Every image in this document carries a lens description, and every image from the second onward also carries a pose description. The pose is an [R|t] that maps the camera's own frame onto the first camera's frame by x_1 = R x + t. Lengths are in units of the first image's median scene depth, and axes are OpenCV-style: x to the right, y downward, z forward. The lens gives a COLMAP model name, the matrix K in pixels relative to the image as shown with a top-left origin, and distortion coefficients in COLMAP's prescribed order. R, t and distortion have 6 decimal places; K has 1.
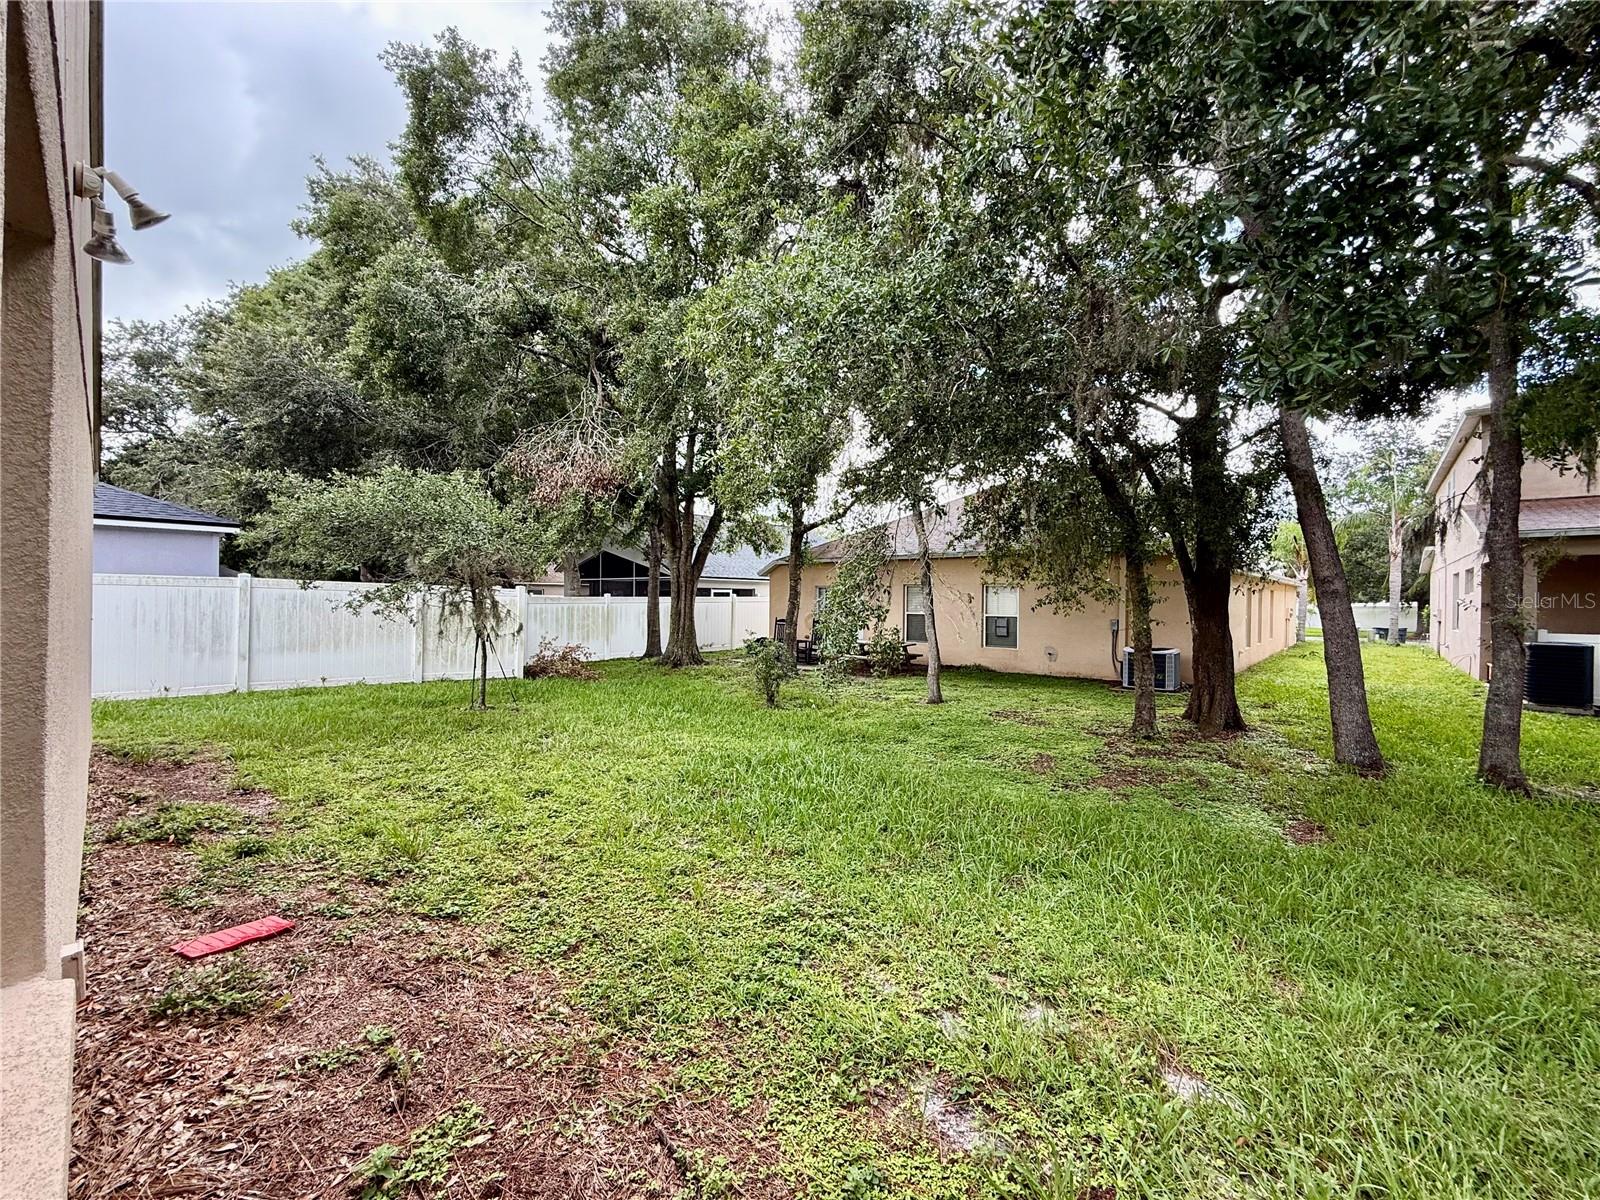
lens RADIAL K [[639.3, 0, 796.3], [0, 639.3, 601.6], [0, 0, 1]] dist [0.000134, 0.000071]
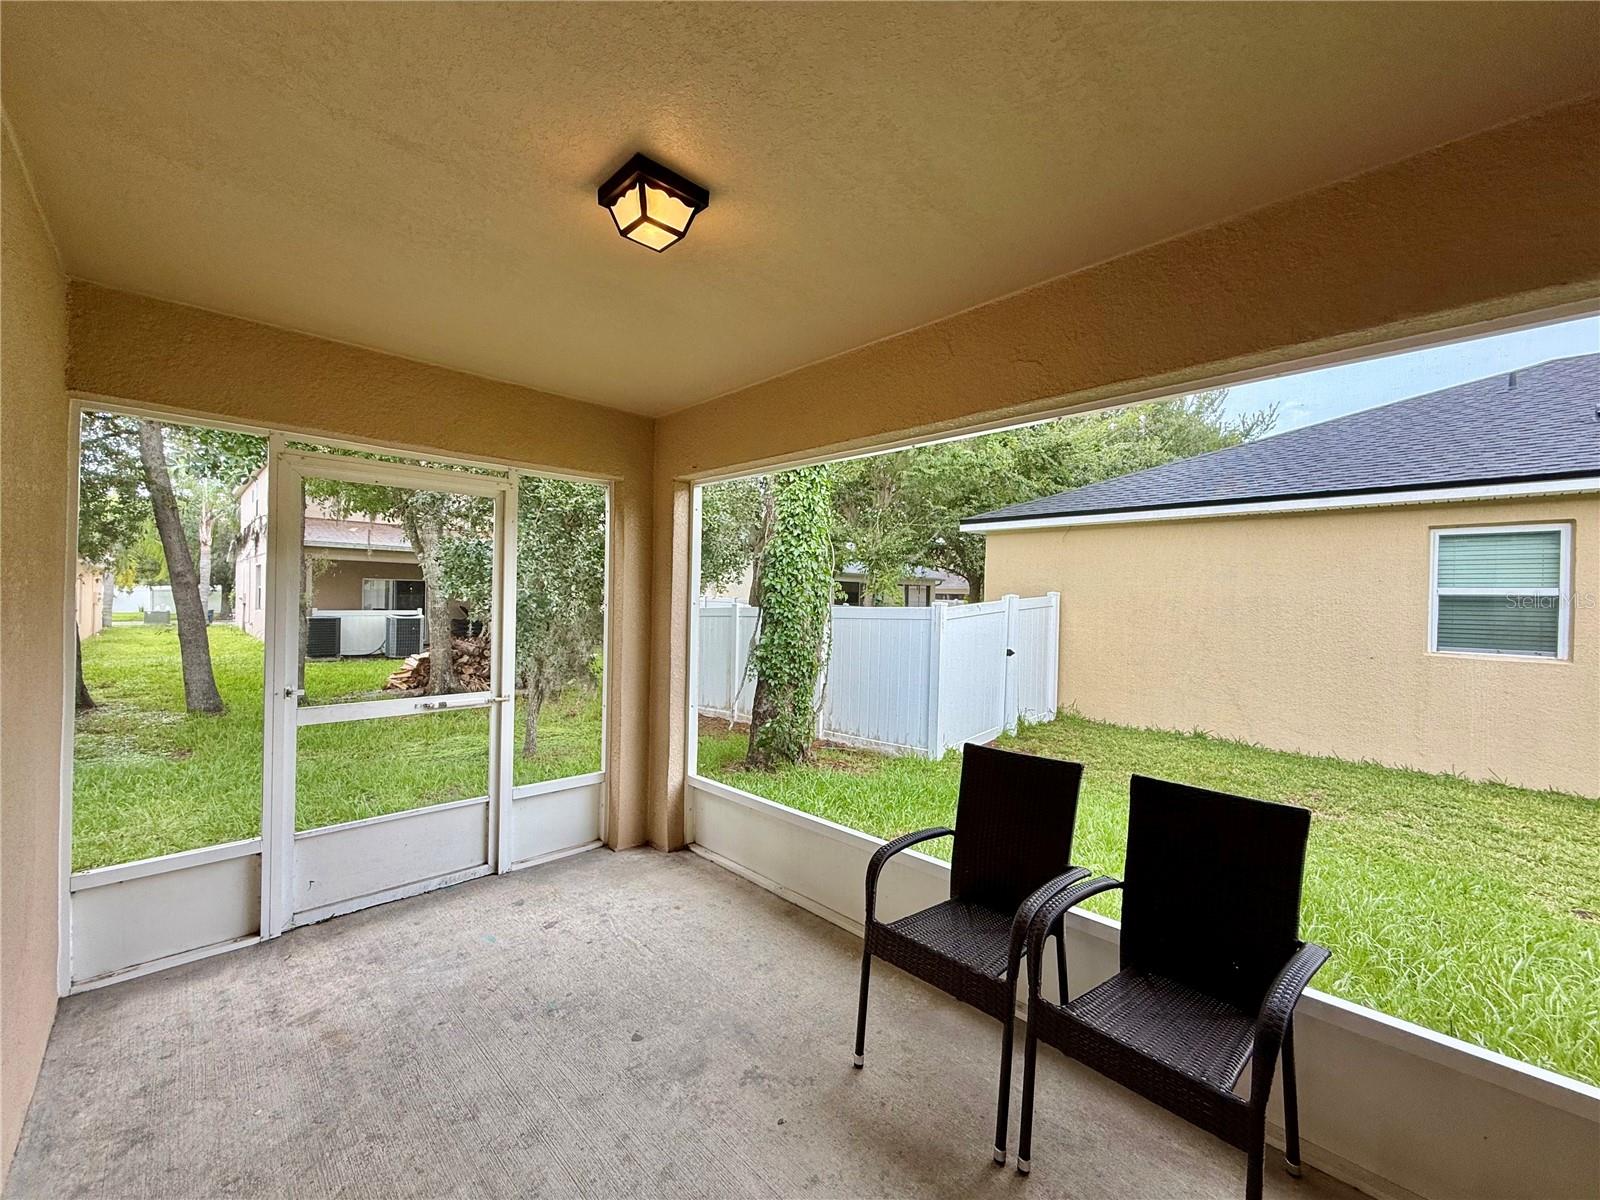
lens RADIAL K [[639.3, 0, 797.7], [0, 639.3, 601.0], [0, 0, 1]] dist [0.000134, 0.000071]
pose [[0.059922, -0.011386, 0.998138, -0.320777], [-0.016404, 0.999789, 0.012390, -0.013839], [-0.998068, -0.017116, 0.059722, -0.269272]]
